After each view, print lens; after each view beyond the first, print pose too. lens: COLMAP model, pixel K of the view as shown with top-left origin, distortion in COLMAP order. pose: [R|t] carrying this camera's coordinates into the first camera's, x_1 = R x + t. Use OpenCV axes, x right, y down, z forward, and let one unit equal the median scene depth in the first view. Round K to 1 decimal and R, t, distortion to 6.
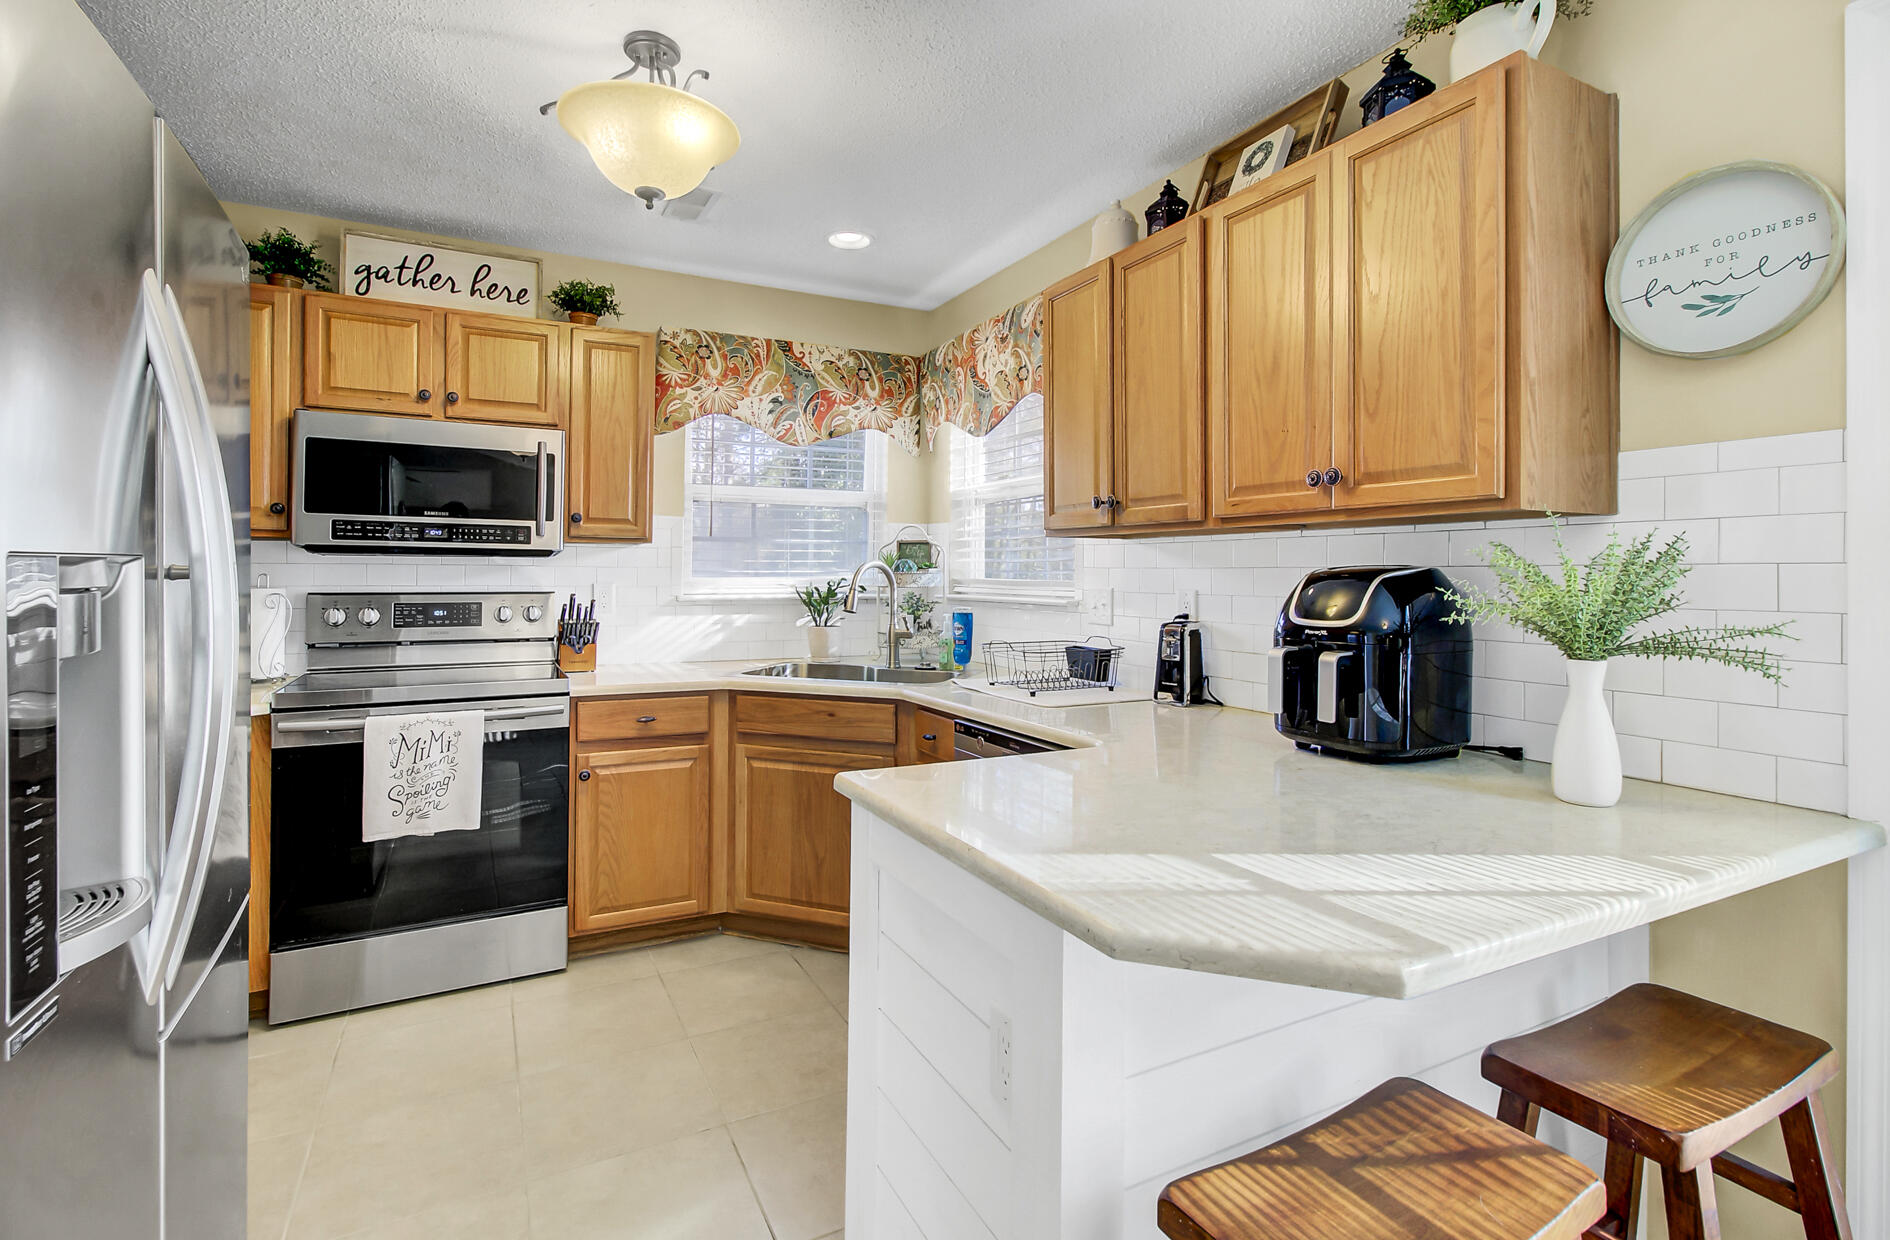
lens RADIAL K [[879.4, 0, 912.9], [0, 879.4, 552.1], [0, 0, 1]] dist [-0.006750, 0.003777]
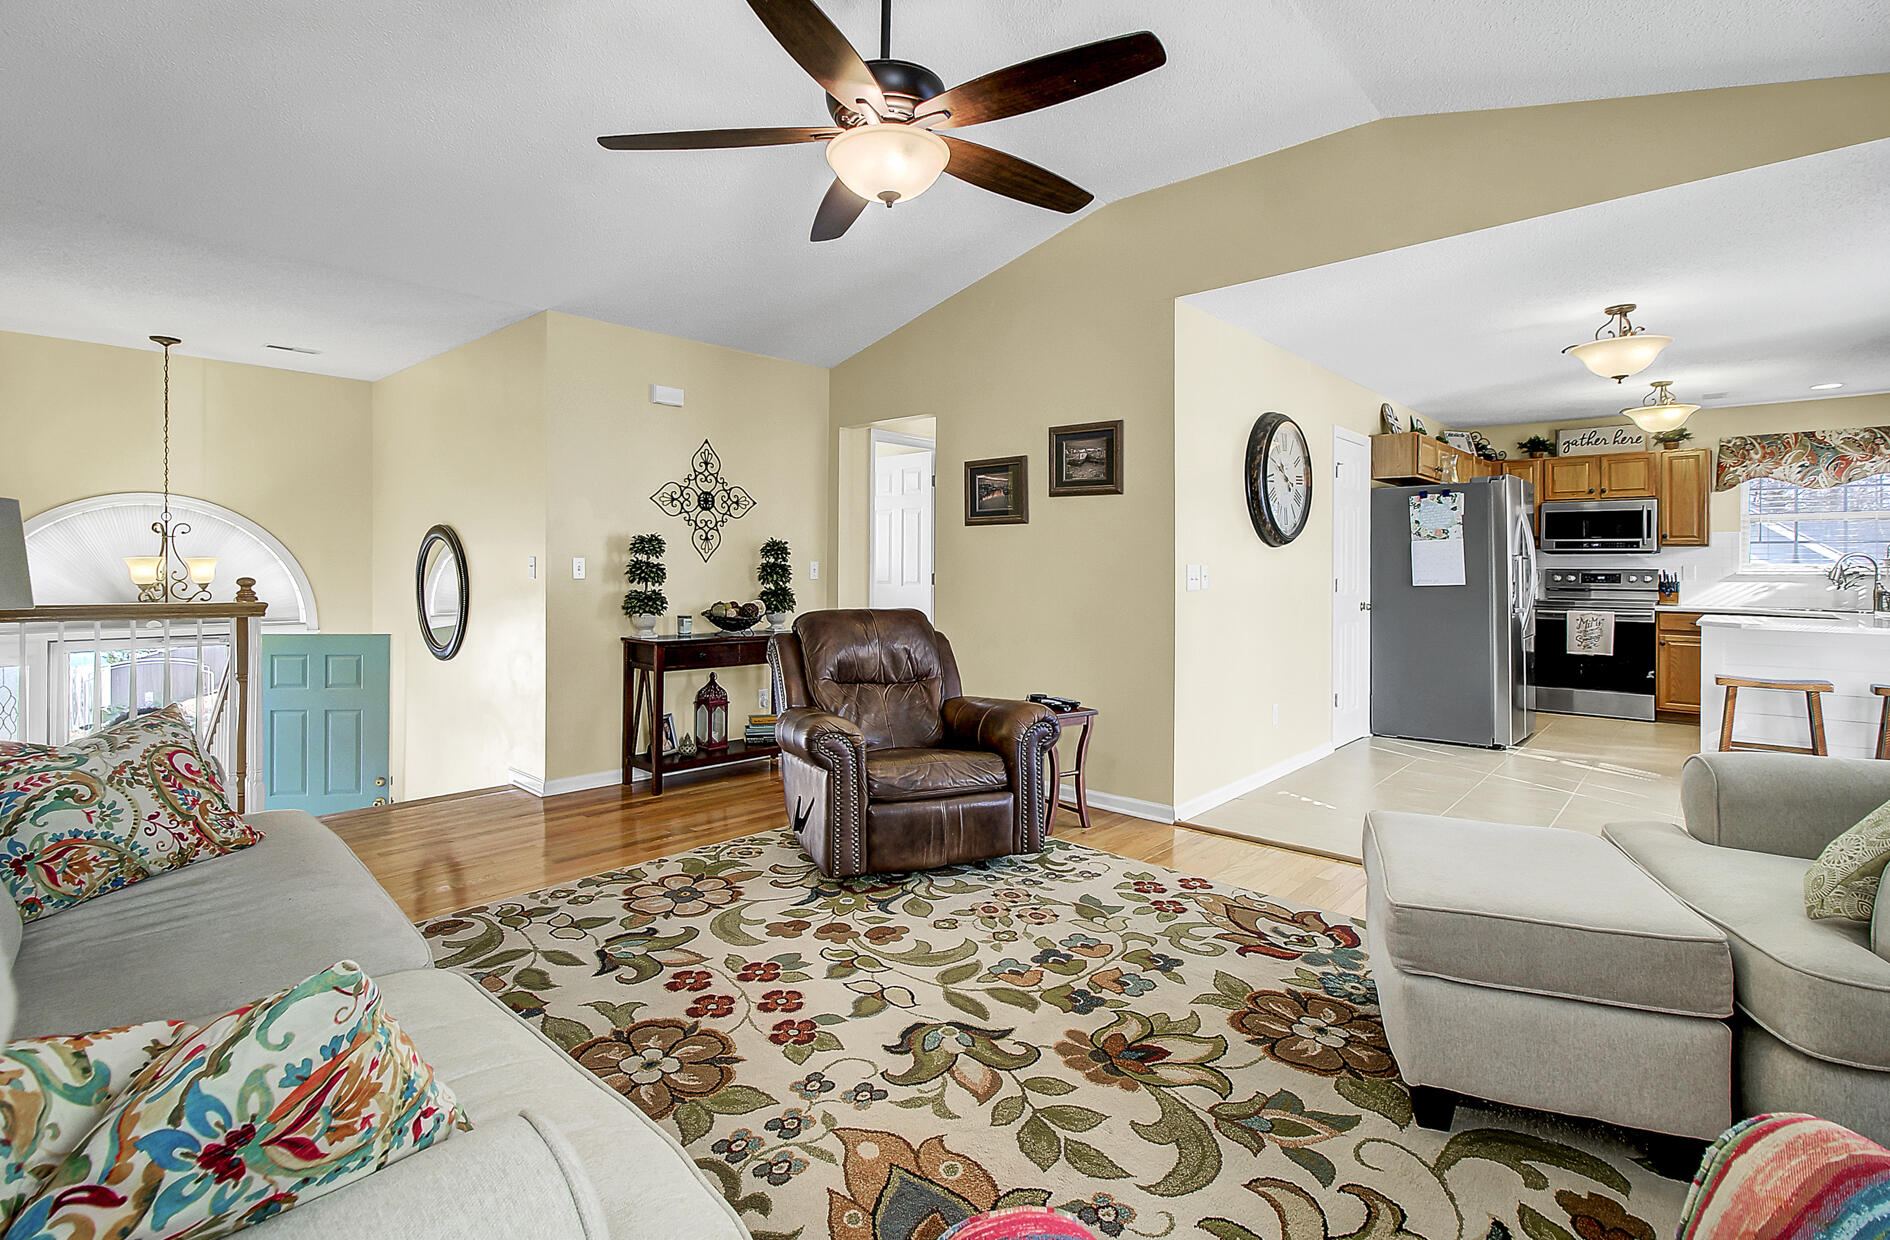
lens RADIAL K [[879.4, 0, 944.4], [0, 879.4, 574.1], [0, 0, 1]] dist [-0.006750, 0.003777]
pose [[0.362997, 0.003725, -0.931783, 1.064216], [0.018352, 0.999769, 0.011147, -0.000272], [0.931610, -0.021146, 0.362845, -1.575051]]
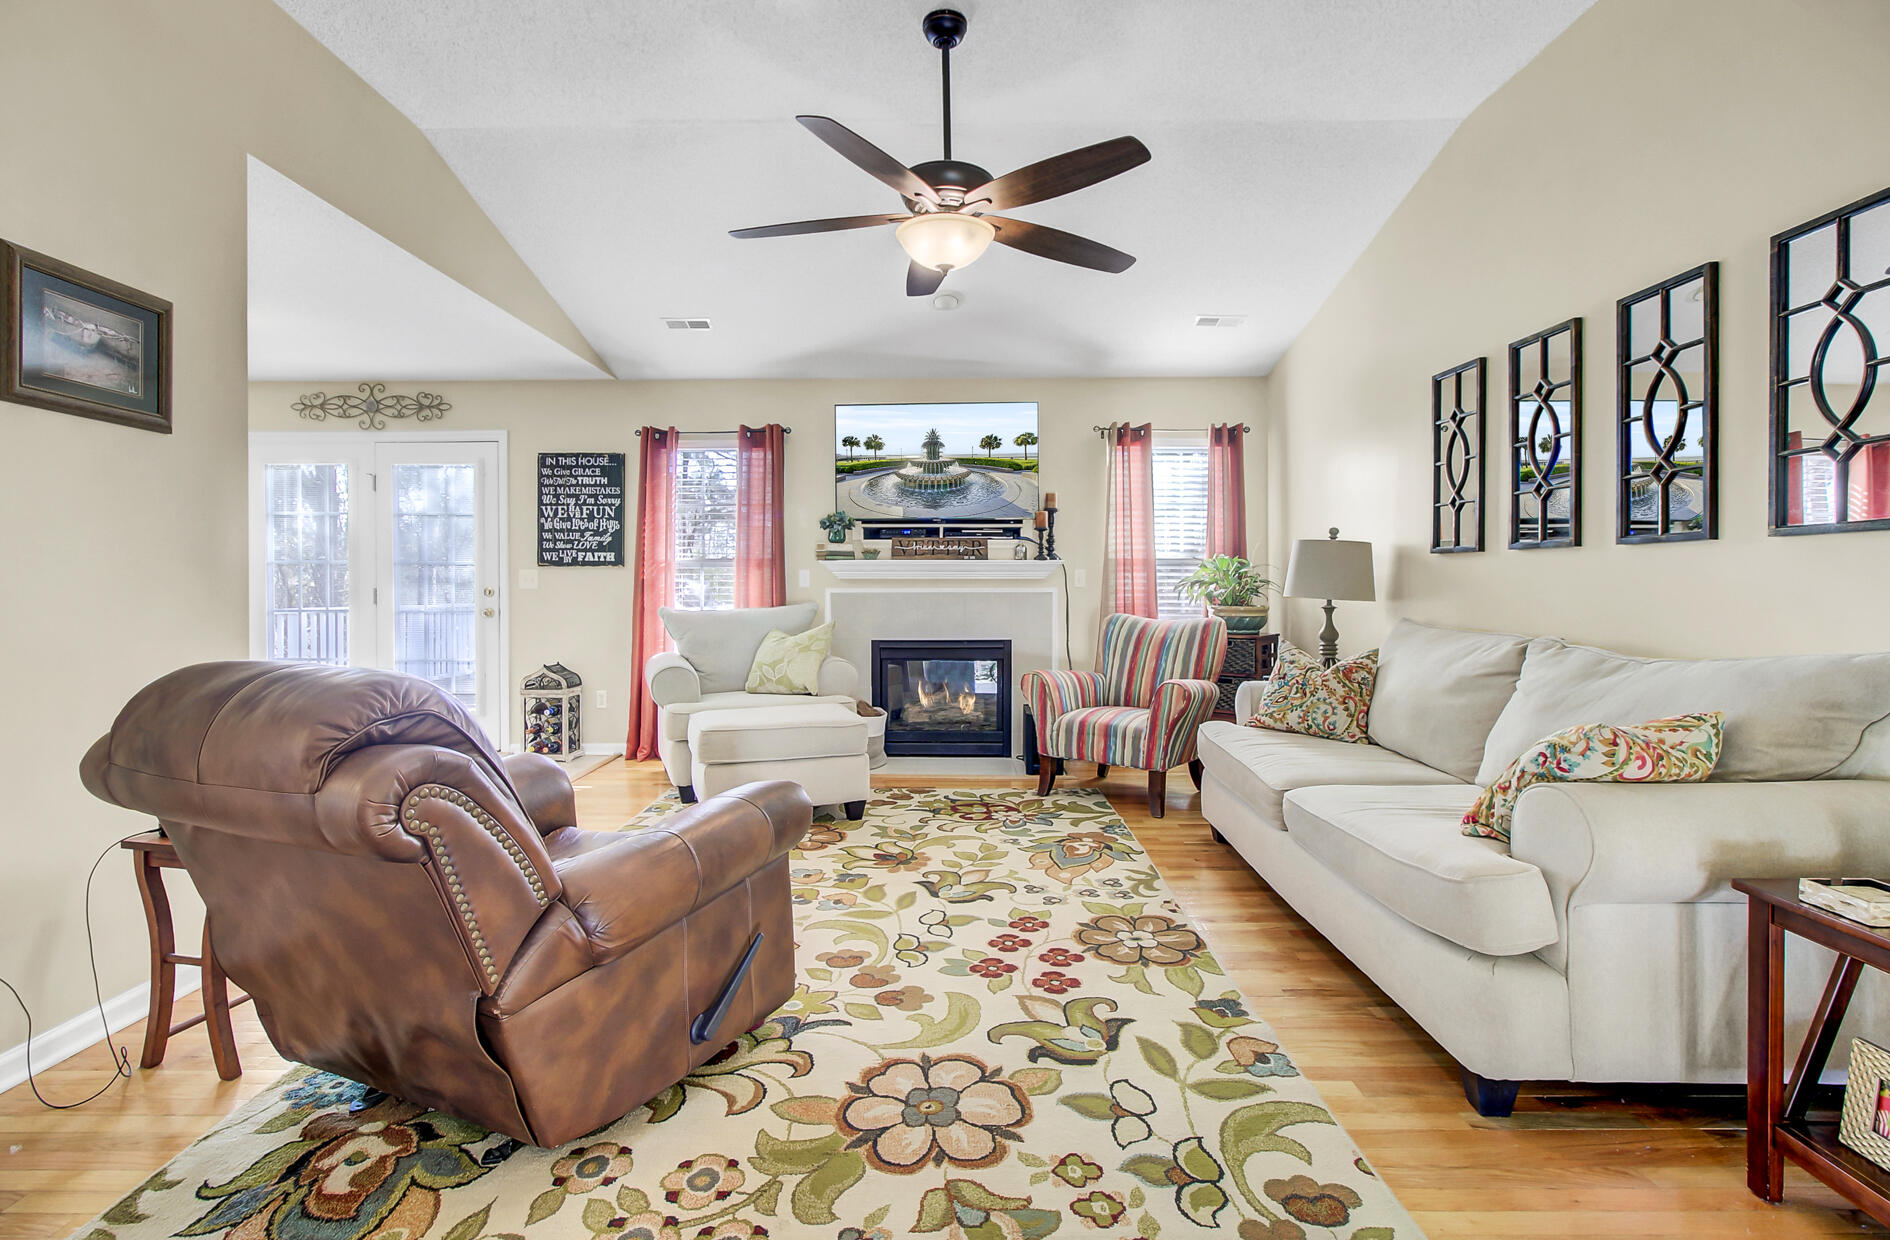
lens RADIAL K [[879.4, 0, 936.8], [0, 879.4, 620.4], [0, 0, 1]] dist [-0.006750, 0.003777]
pose [[0.454978, -0.048237, 0.889195, -0.542456], [-0.008526, 0.998250, 0.058516, 0.007784], [-0.890462, -0.034204, 0.453770, -1.764790]]
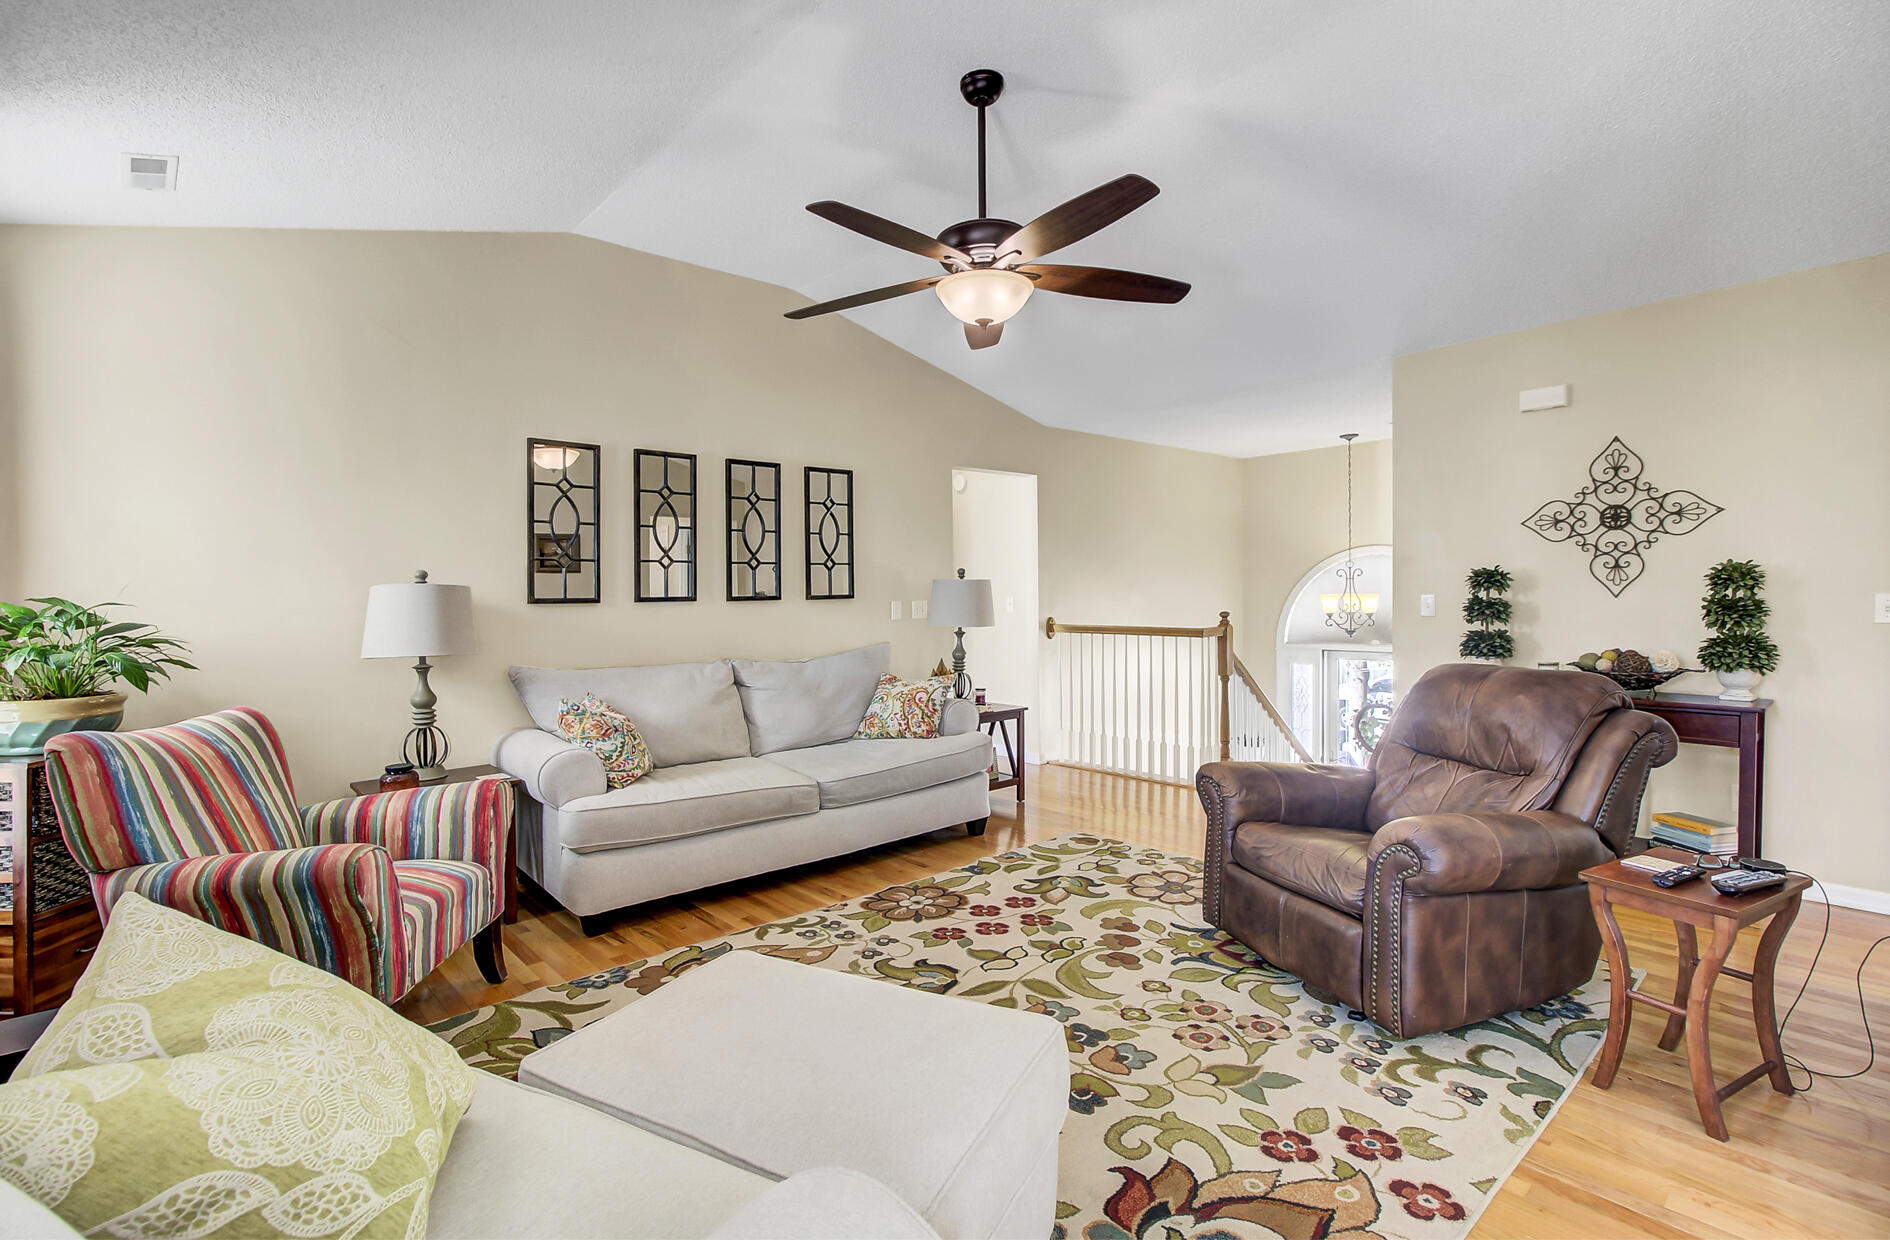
lens RADIAL K [[879.4, 0, 918.5], [0, 879.4, 593.7], [0, 0, 1]] dist [-0.006750, 0.003777]
pose [[-0.965514, 0.003951, -0.260321, 0.645001], [0.010934, 0.999618, -0.025381, 0.003478], [0.260122, -0.027352, -0.965188, -0.398670]]
